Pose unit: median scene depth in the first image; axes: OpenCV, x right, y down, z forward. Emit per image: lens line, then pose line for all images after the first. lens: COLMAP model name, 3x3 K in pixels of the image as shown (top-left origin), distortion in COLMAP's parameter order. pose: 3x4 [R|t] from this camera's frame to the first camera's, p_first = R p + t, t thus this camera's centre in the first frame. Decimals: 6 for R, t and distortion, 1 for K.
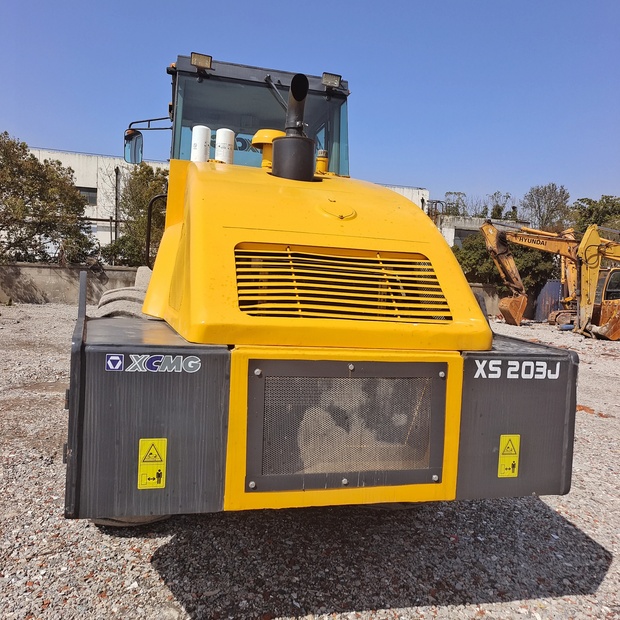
lens RADIAL K [[551.6, 0, 310.0], [0, 551.6, 310.0], [0, 0, 1]] dist [0.004137, 0.071164]
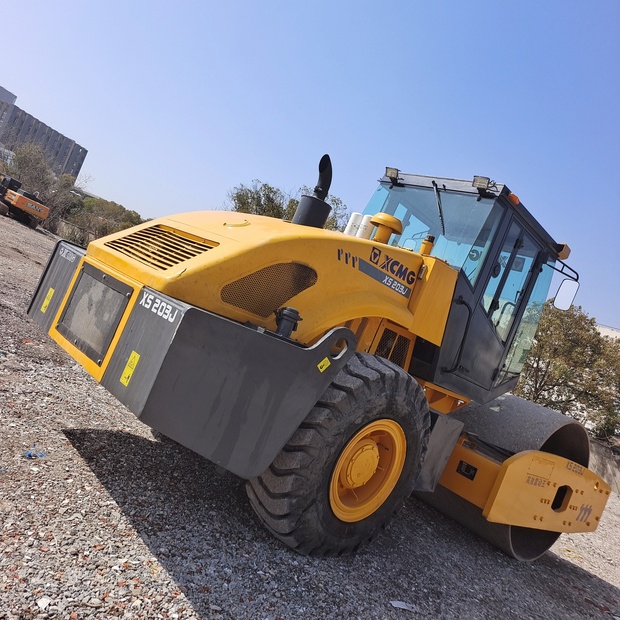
lens RADIAL K [[546.0, 0, 315.2], [0, 546.0, 309.2], [0, 0, 1]] dist [0.037830, 0.005888]
pose [[0.494269, 0.127970, -0.859838, 1.263010], [-0.407598, 0.907757, -0.099202, 0.068465], [0.767829, 0.399501, 0.500837, 0.484534]]
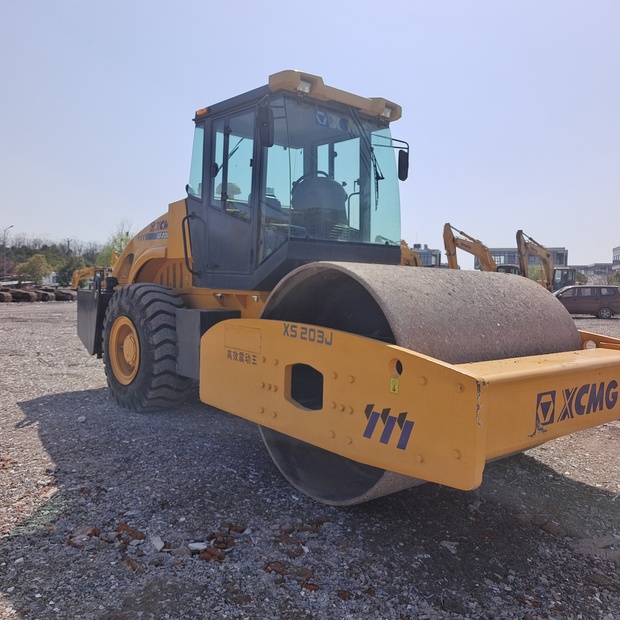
lens RADIAL K [[546.0, 0, 315.2], [0, 546.0, 309.2], [0, 0, 1]] dist [0.037830, 0.005888]
pose [[-0.867177, -0.049773, -0.495507, 0.671158], [-0.096560, 0.992915, 0.069251, -0.132460], [0.488550, 0.107899, -0.865839, 3.508297]]
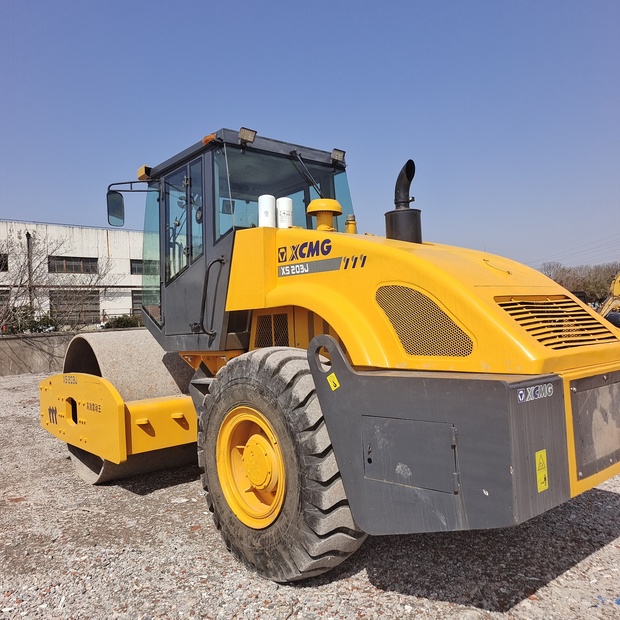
lens RADIAL K [[546.0, 0, 315.2], [0, 546.0, 309.2], [0, 0, 1]] dist [0.037830, 0.005888]
pose [[0.891960, -0.084174, 0.444210, -0.835206], [0.118935, 0.991596, -0.050919, -0.060614], [-0.436191, 0.098250, 0.894474, 0.026084]]
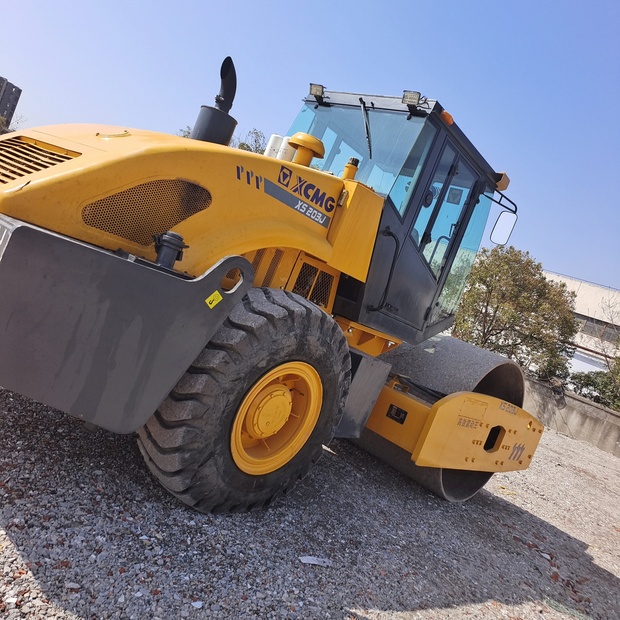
lens RADIAL K [[546.0, 0, 315.2], [0, 546.0, 309.2], [0, 0, 1]] dist [0.037830, 0.005888]
pose [[0.560382, 0.194552, -0.805060, 1.193544], [-0.388319, 0.920279, -0.047904, 0.046493], [0.731560, 0.339464, 0.591256, 0.673688]]
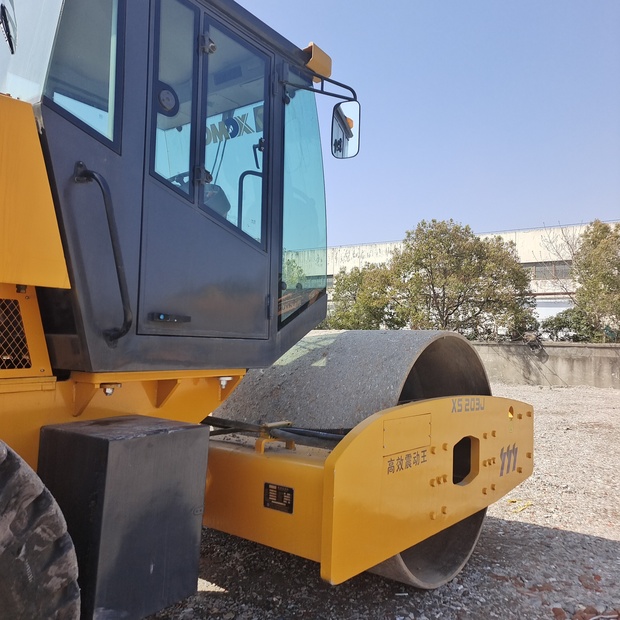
lens RADIAL K [[550.3, 0, 310.0], [0, 550.3, 324.8], [0, 0, 1]] dist [0.045842, 0.000460]
pose [[0.631221, -0.060510, -0.773239, 0.813711], [-0.030695, 0.994222, -0.102860, -0.030488], [0.774995, 0.088662, 0.625717, 1.394569]]
